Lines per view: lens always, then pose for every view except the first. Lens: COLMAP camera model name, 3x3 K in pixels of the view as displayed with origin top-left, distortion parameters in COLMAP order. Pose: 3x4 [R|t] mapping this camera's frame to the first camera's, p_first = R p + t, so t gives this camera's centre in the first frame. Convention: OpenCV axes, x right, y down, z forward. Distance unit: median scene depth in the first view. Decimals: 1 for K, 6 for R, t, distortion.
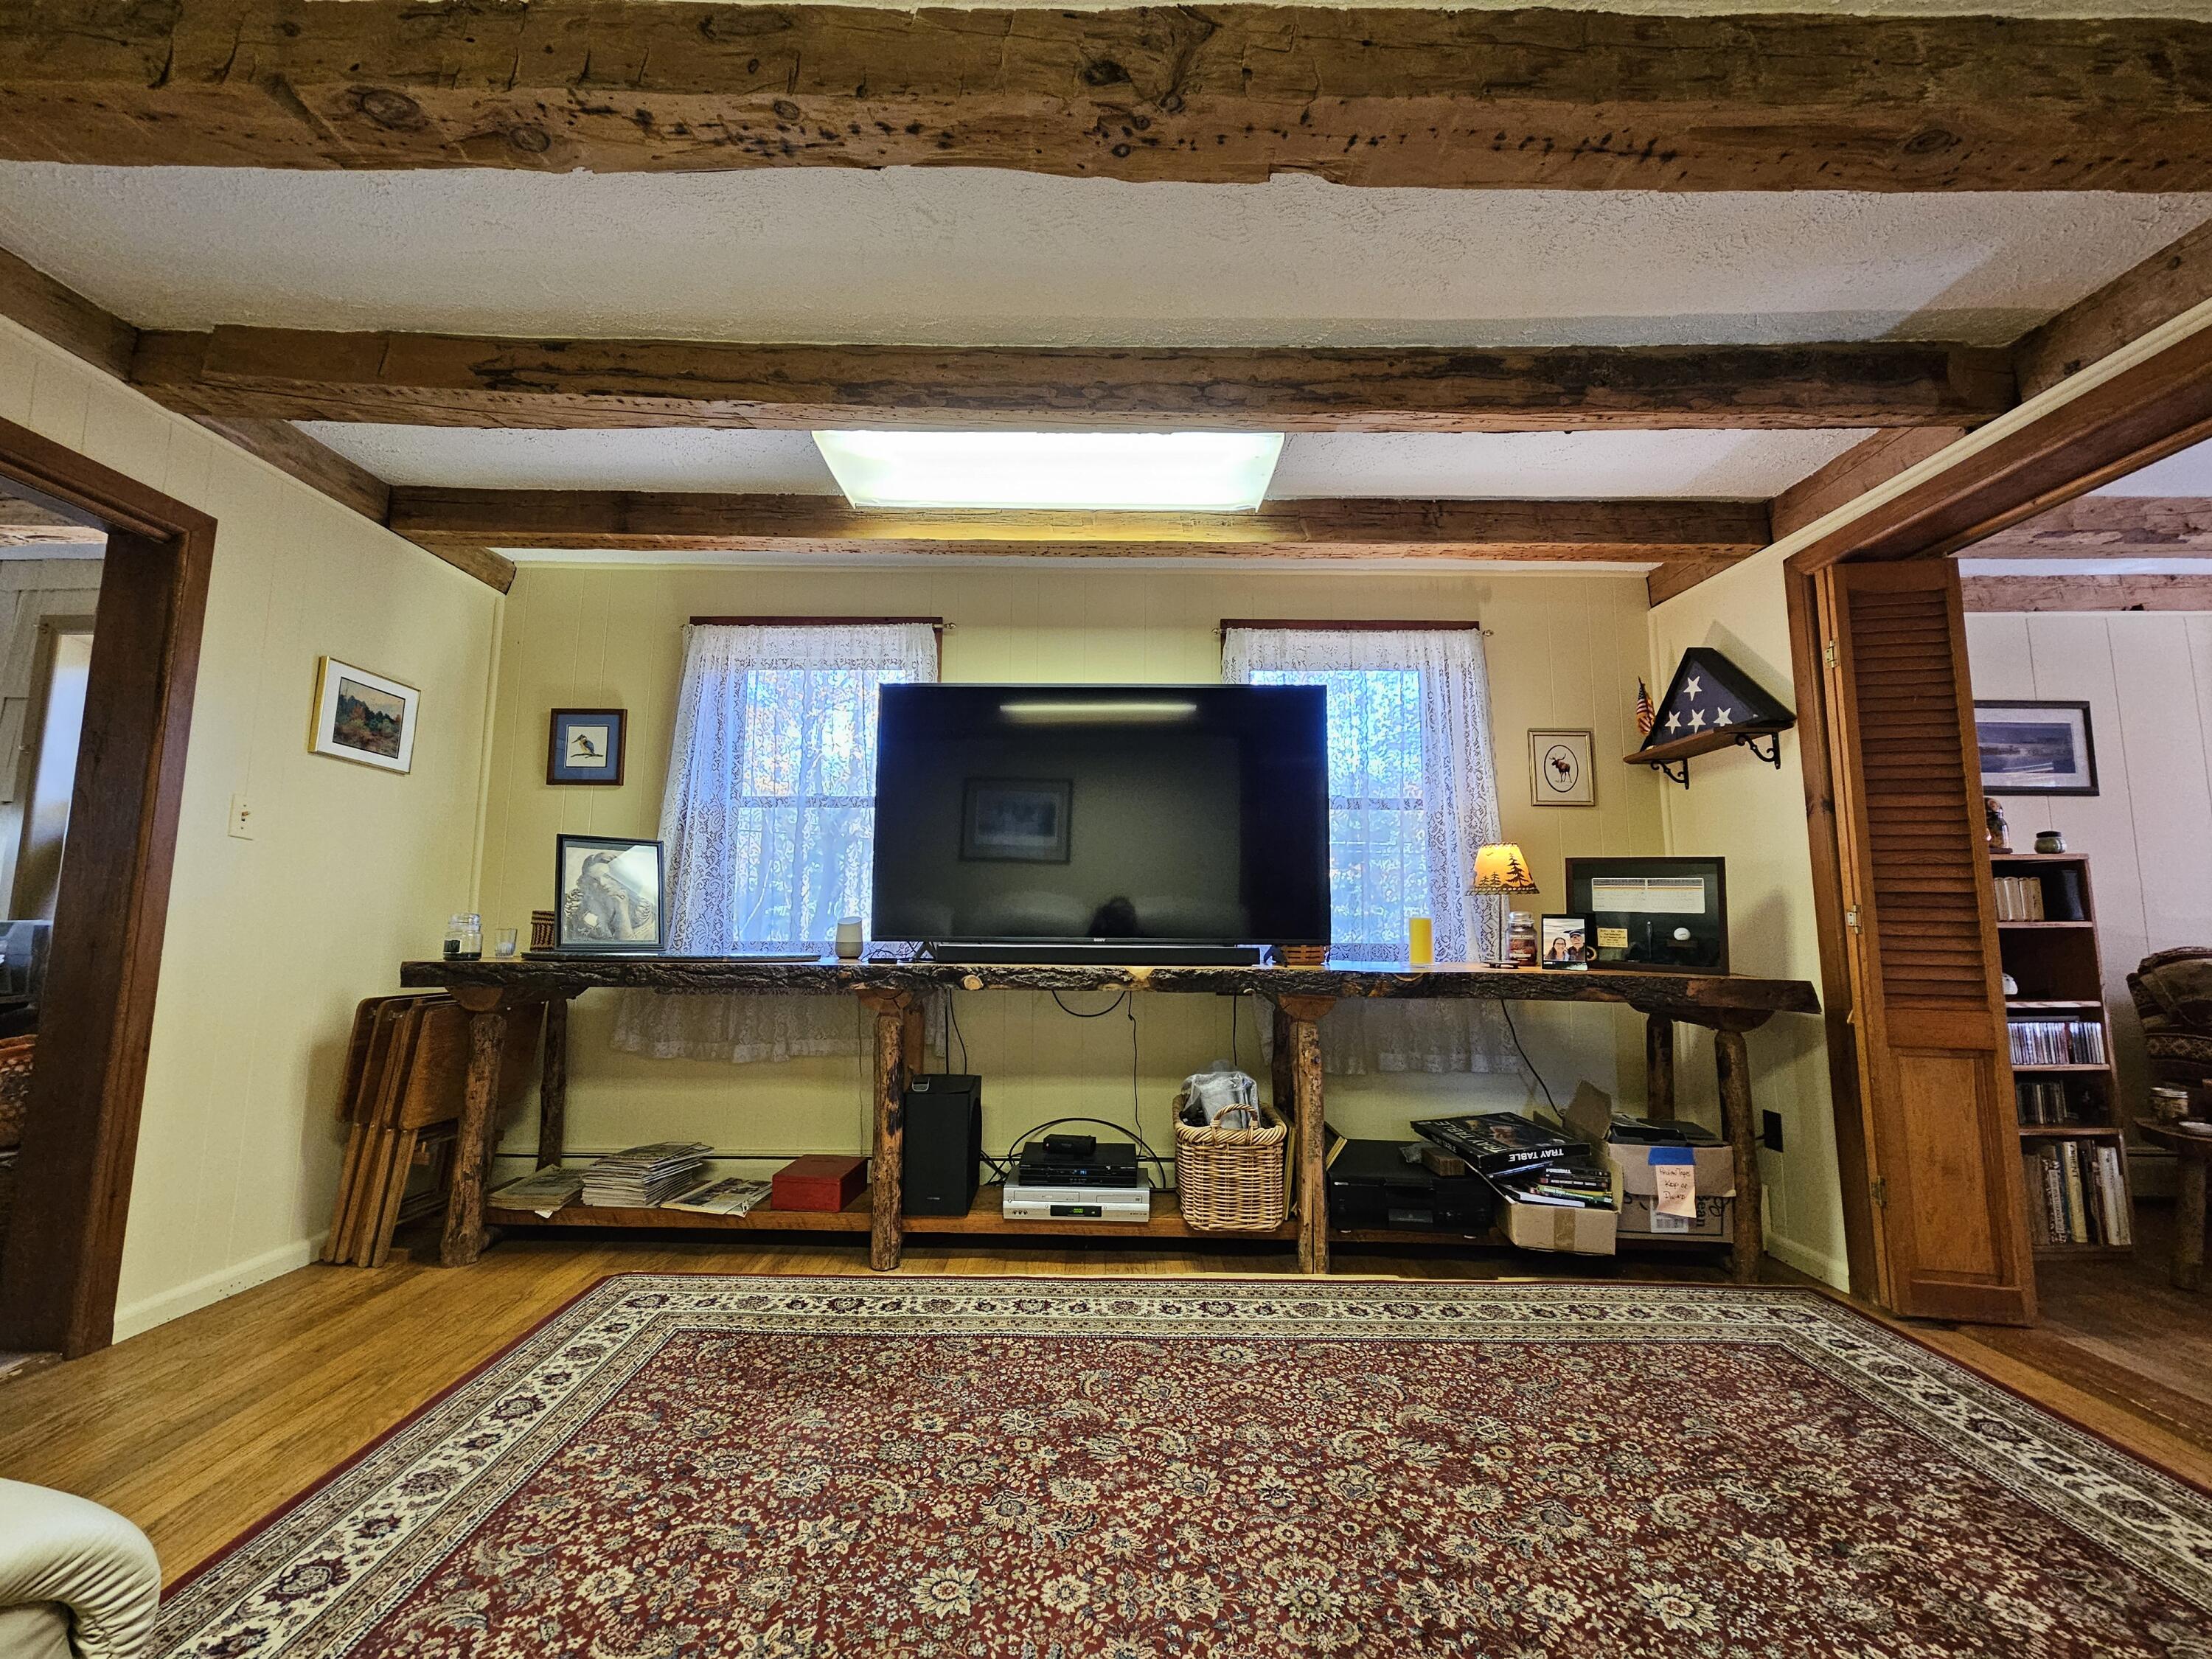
lens RADIAL K [[898.5, 0, 1101.7], [0, 898.5, 825.1], [0, 0, 1]] dist [0.002538, 0.000298]
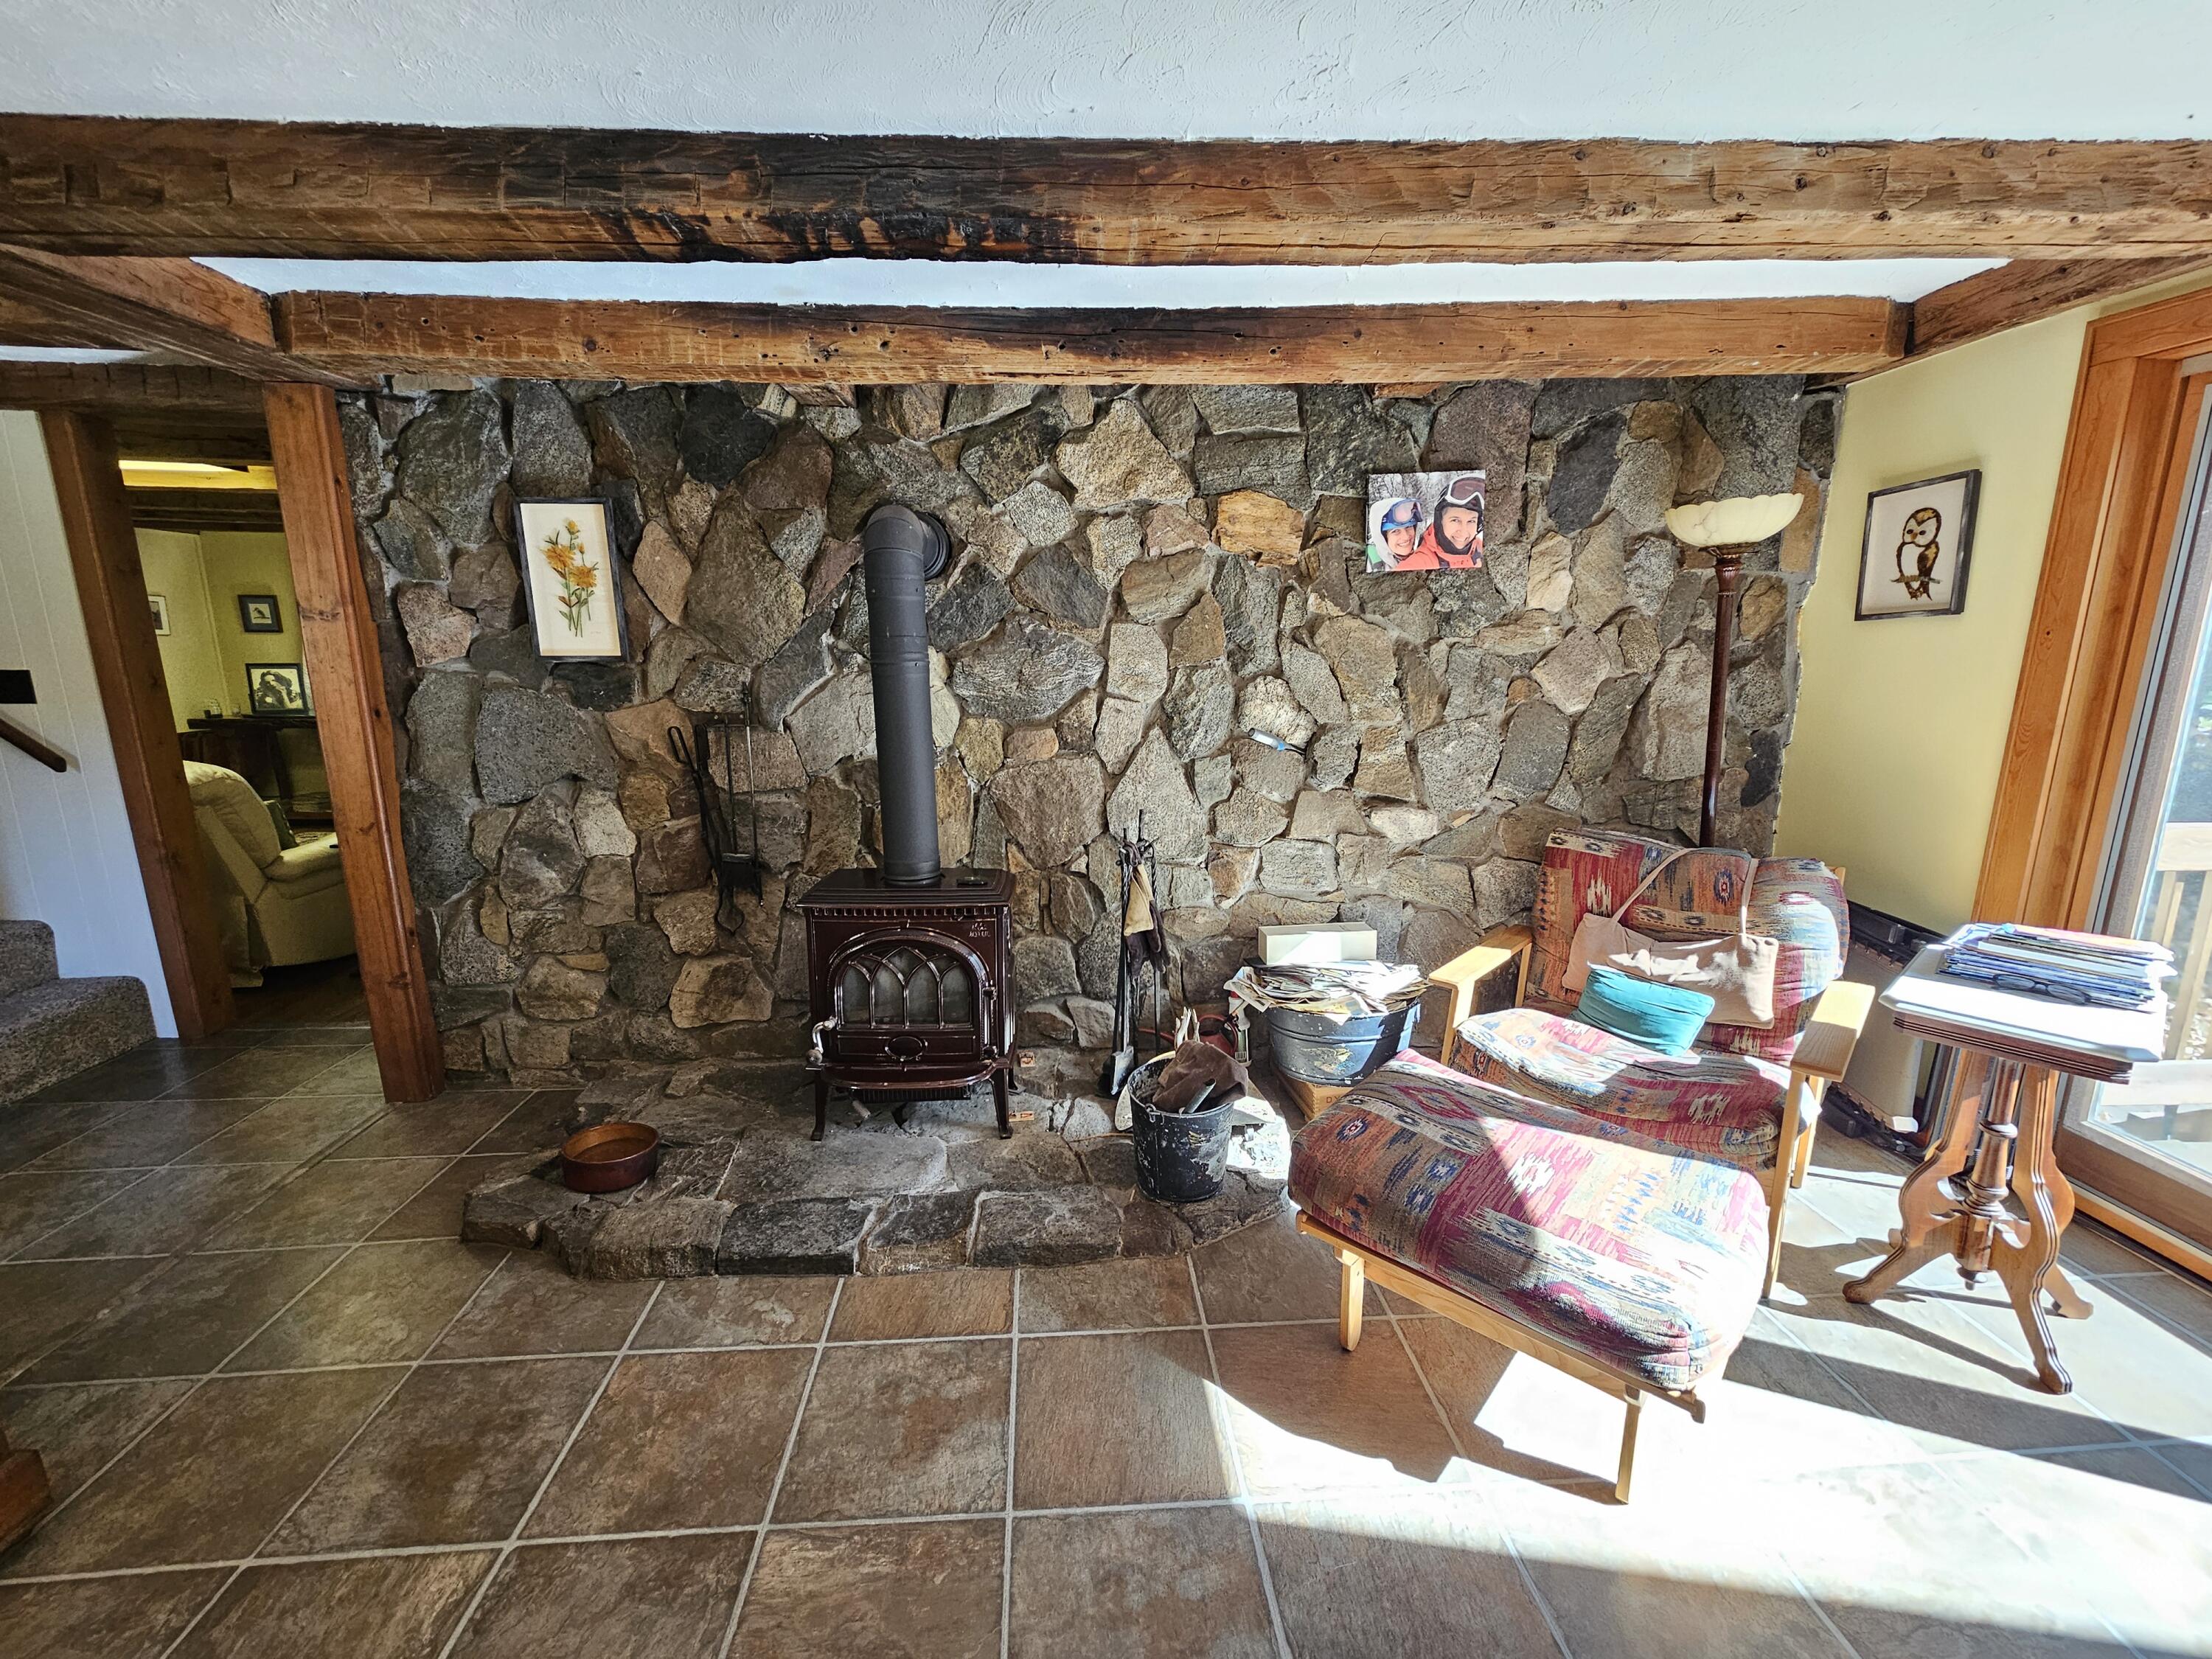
lens RADIAL K [[898.5, 0, 1102.8], [0, 898.5, 829.1], [0, 0, 1]] dist [0.002538, 0.000298]
pose [[0.997747, -0.021834, 0.063430, 1.454689], [0.001295, 0.951643, 0.307204, -0.294366], [-0.067070, -0.306430, 0.949527, -1.499994]]
